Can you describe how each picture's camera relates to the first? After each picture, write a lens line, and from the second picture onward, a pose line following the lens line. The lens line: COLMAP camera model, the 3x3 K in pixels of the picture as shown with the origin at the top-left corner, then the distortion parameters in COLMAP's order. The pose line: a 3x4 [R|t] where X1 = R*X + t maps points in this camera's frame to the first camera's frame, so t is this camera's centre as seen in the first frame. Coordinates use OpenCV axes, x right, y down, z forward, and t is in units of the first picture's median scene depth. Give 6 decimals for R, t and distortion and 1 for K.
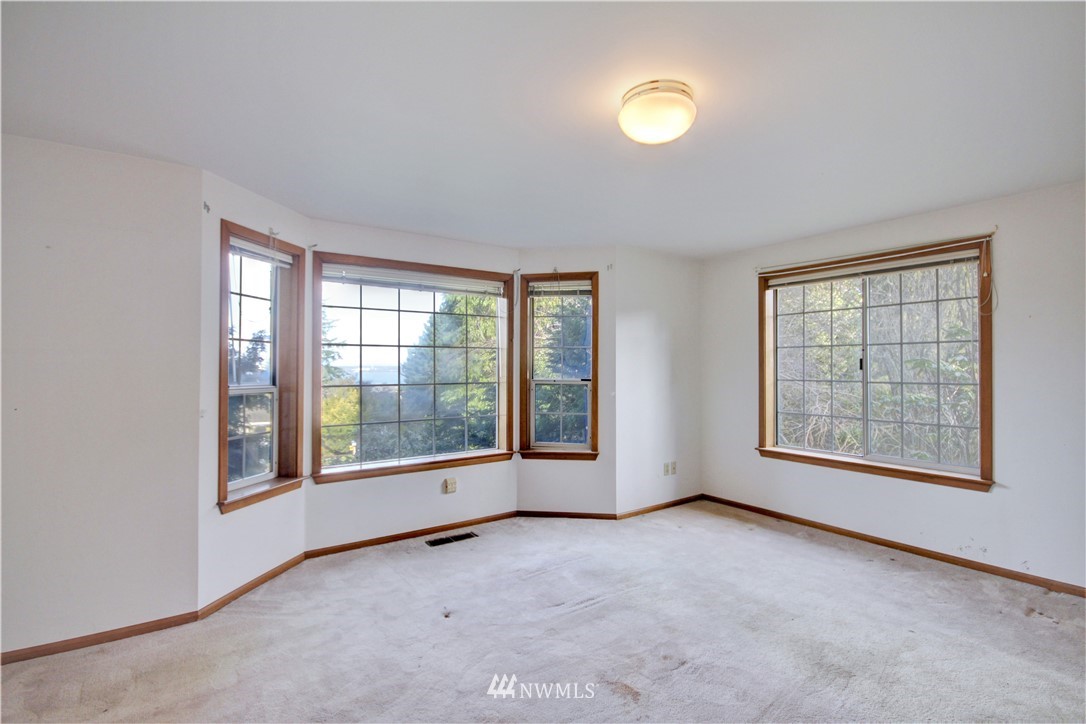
lens RADIAL K [[506.9, 0, 551.2], [0, 506.9, 358.3], [0, 0, 1]] dist [0.001929, -0.002793]
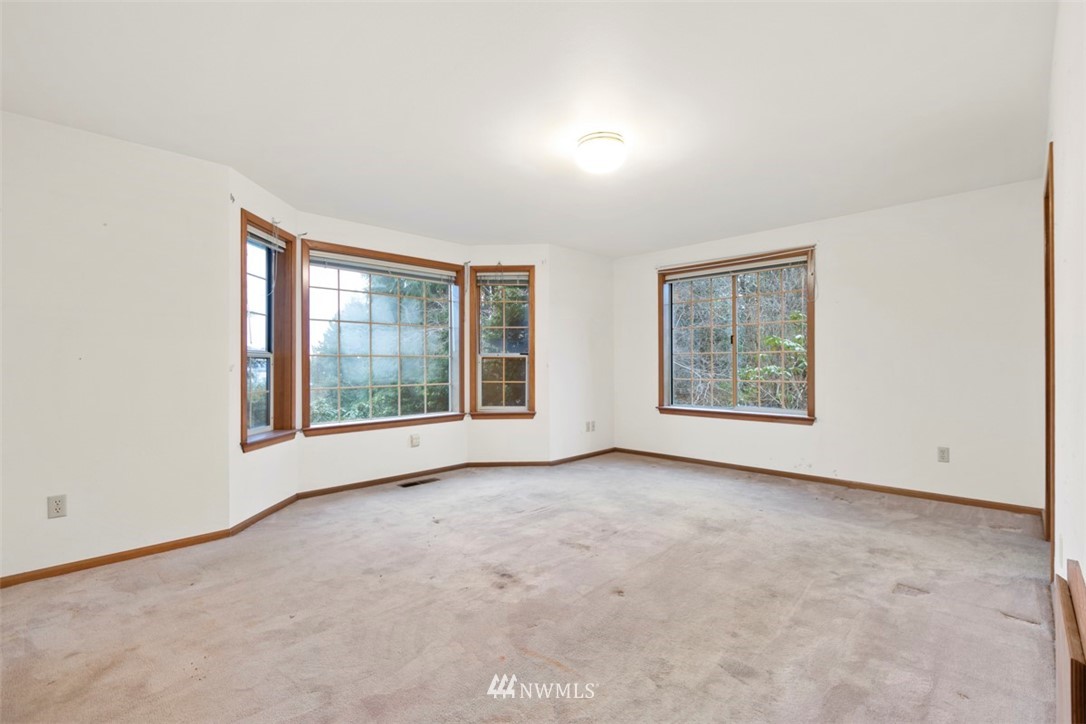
lens RADIAL K [[492.5, 0, 539.6], [0, 492.5, 357.8], [0, 0, 1]] dist [0.003620, 0.003095]
pose [[0.985757, -0.001053, 0.168173, -0.131018], [0.000922, 0.999999, 0.000856, 0.070091], [-0.168174, -0.000688, 0.985757, -0.241543]]
